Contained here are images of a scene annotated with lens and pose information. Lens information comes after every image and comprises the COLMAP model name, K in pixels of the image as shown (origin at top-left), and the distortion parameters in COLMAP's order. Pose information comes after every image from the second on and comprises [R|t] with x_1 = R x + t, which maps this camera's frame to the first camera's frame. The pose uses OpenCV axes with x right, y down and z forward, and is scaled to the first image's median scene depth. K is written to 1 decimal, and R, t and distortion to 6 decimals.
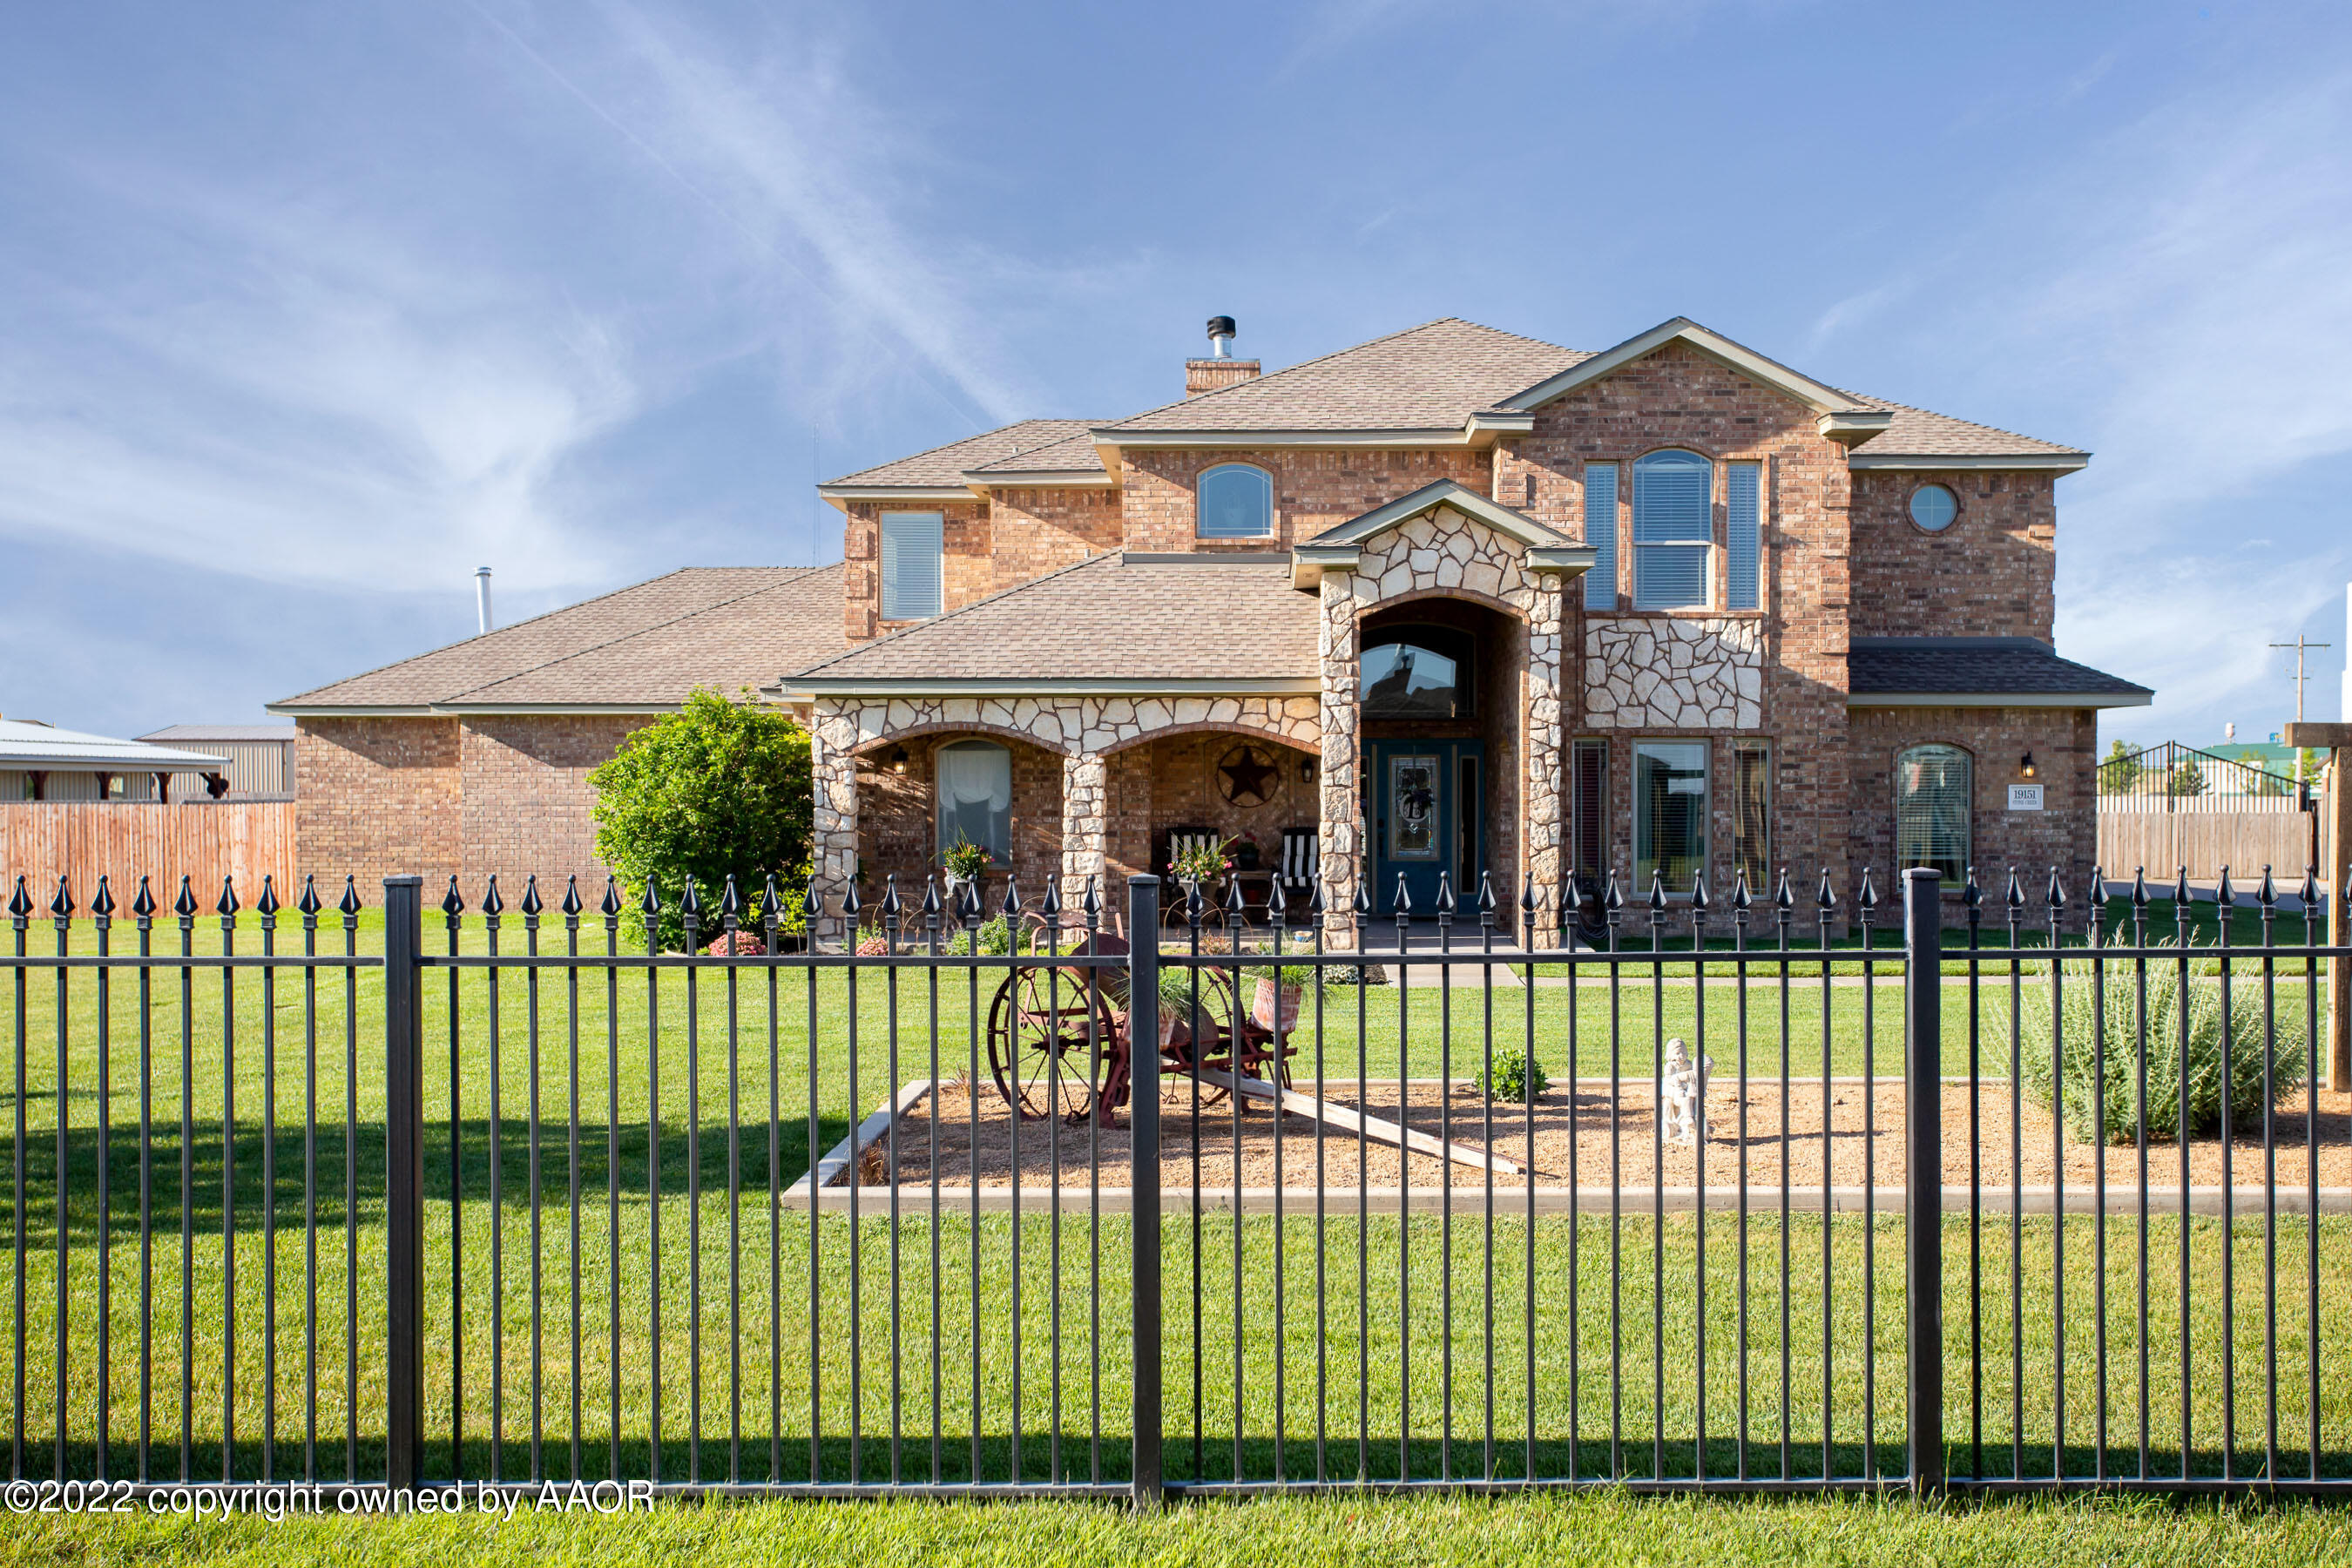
lens RADIAL K [[2336.8, 0, 968.6], [0, 2336.8, 787.8], [0, 0, 1]] dist [-0.009823, -0.030687]
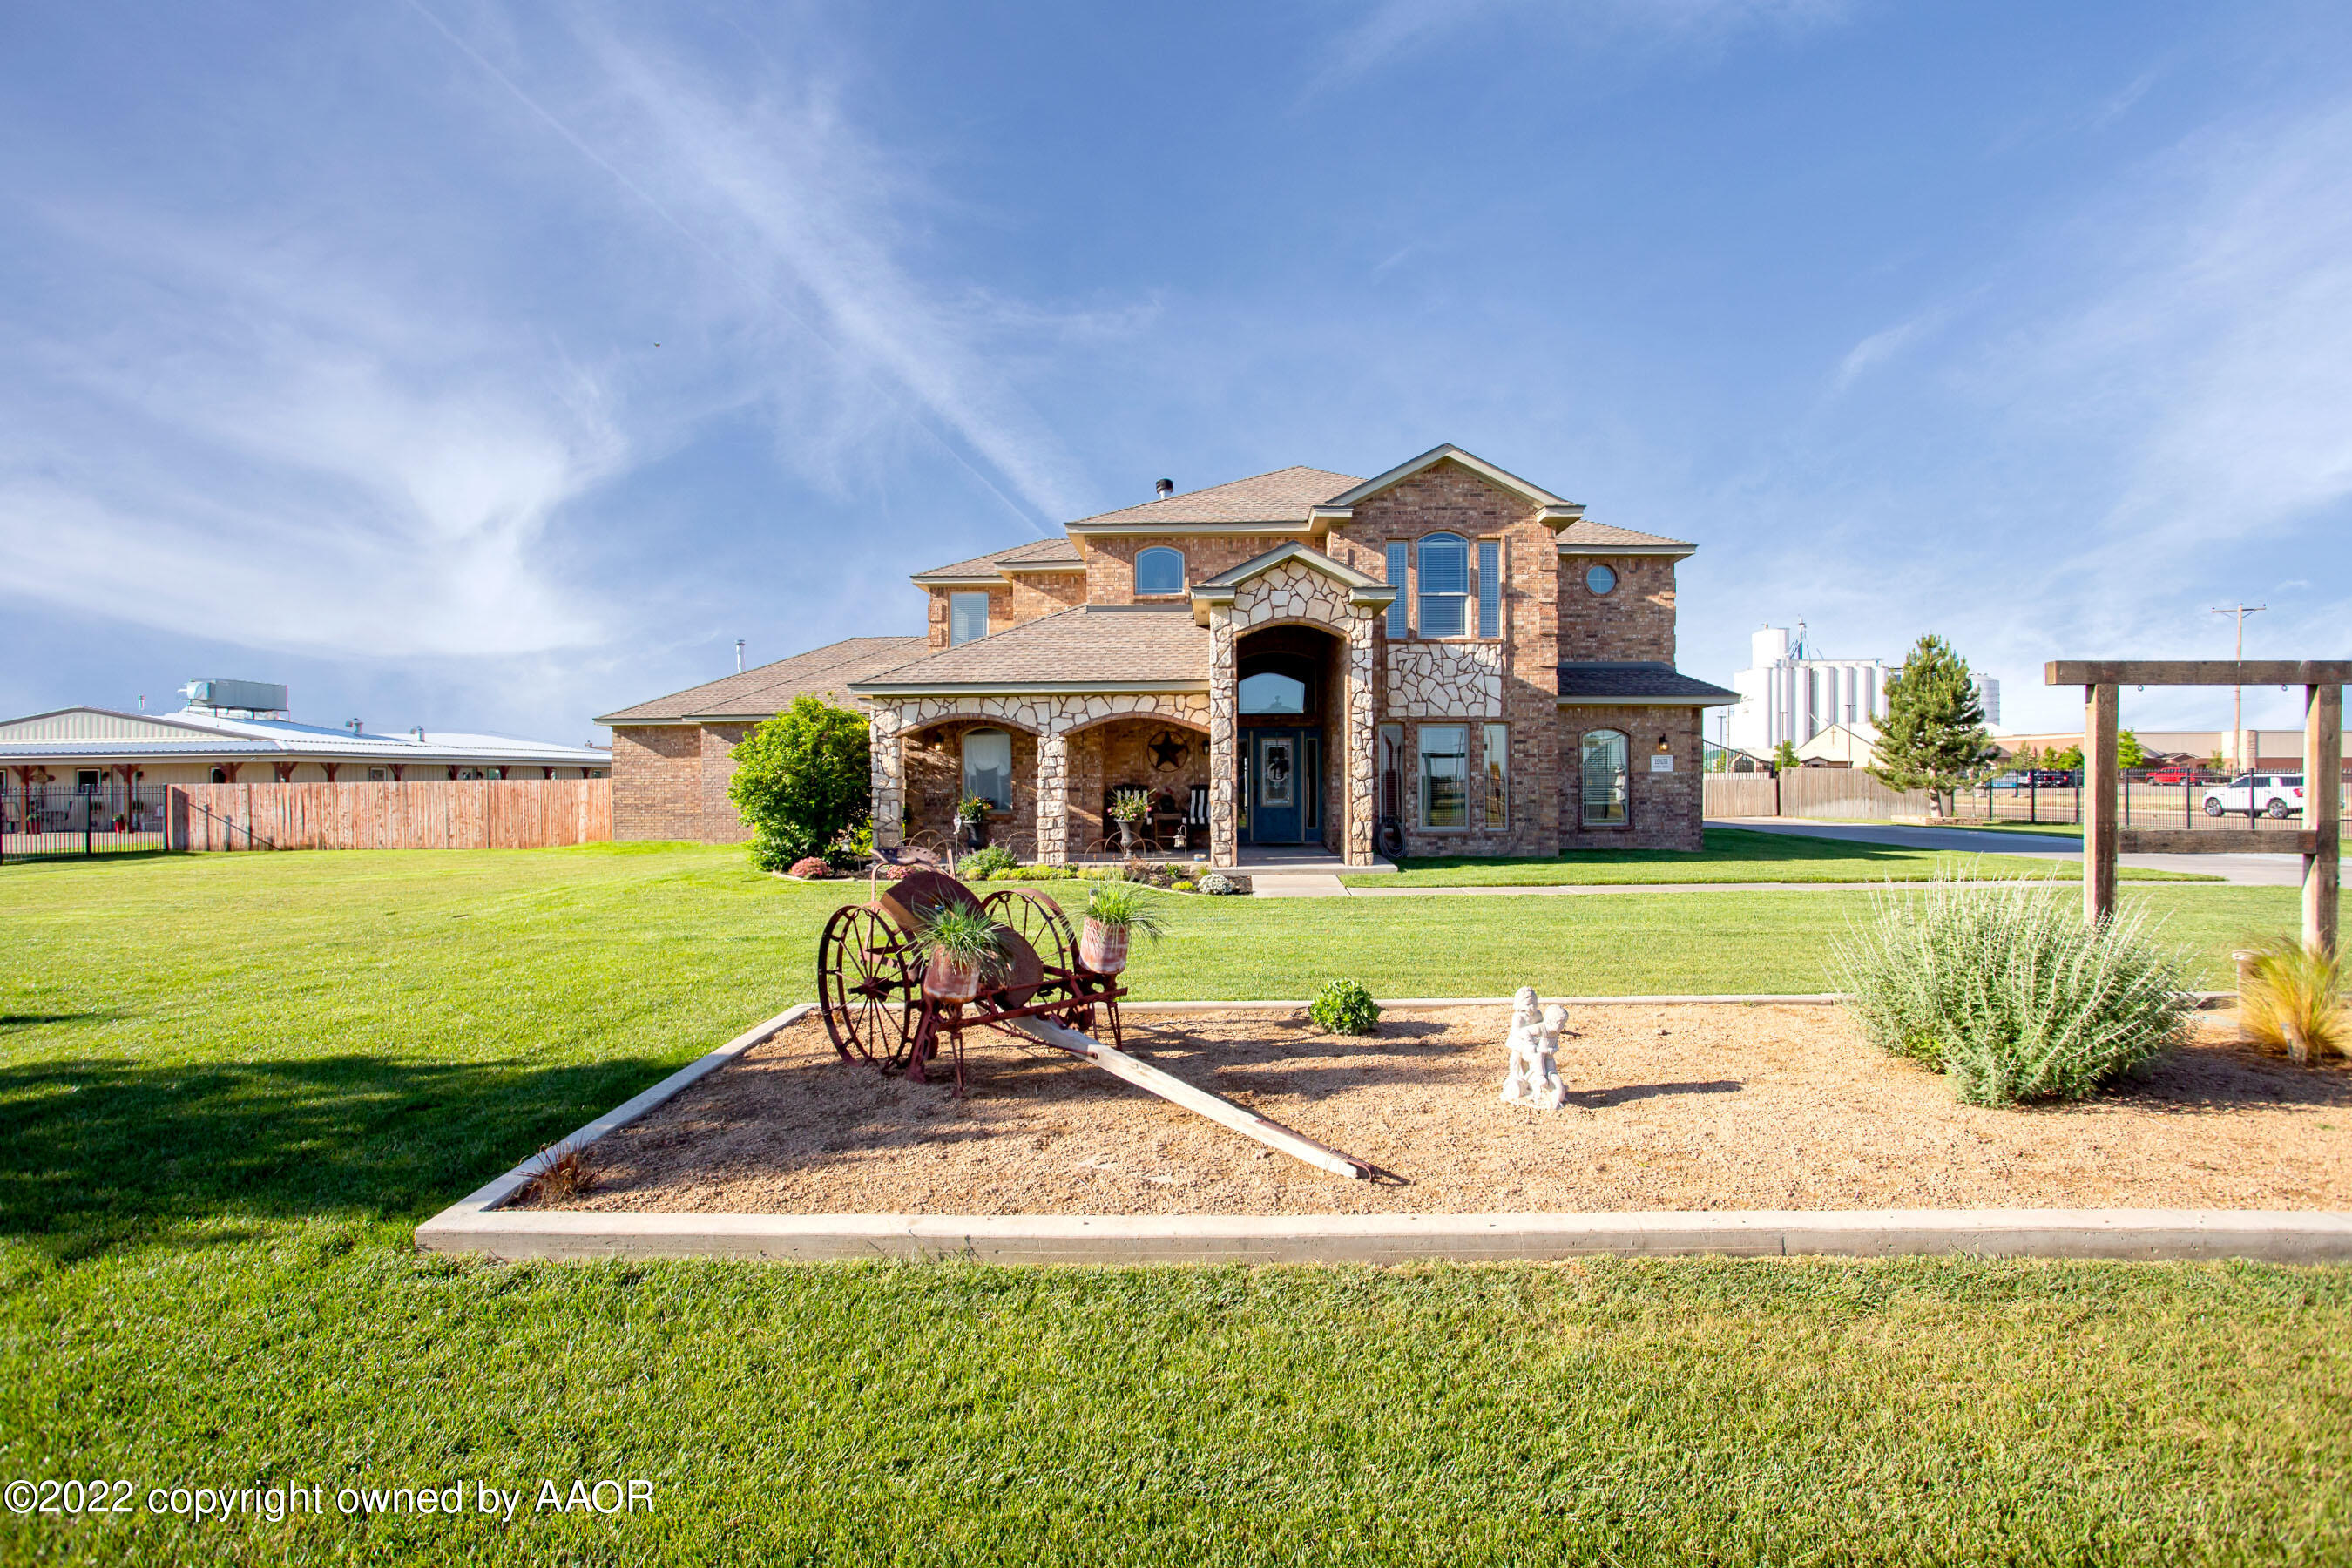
lens RADIAL K [[1235.5, 0, 1168.5], [0, 1235.5, 767.5], [0, 0, 1]] dist [-0.080637, 0.048947]
pose [[0.995752, -0.003891, 0.091989, 0.051108], [0.004358, 0.999979, -0.004879, 0.010372], [-0.091968, 0.005260, 0.995748, 0.225498]]
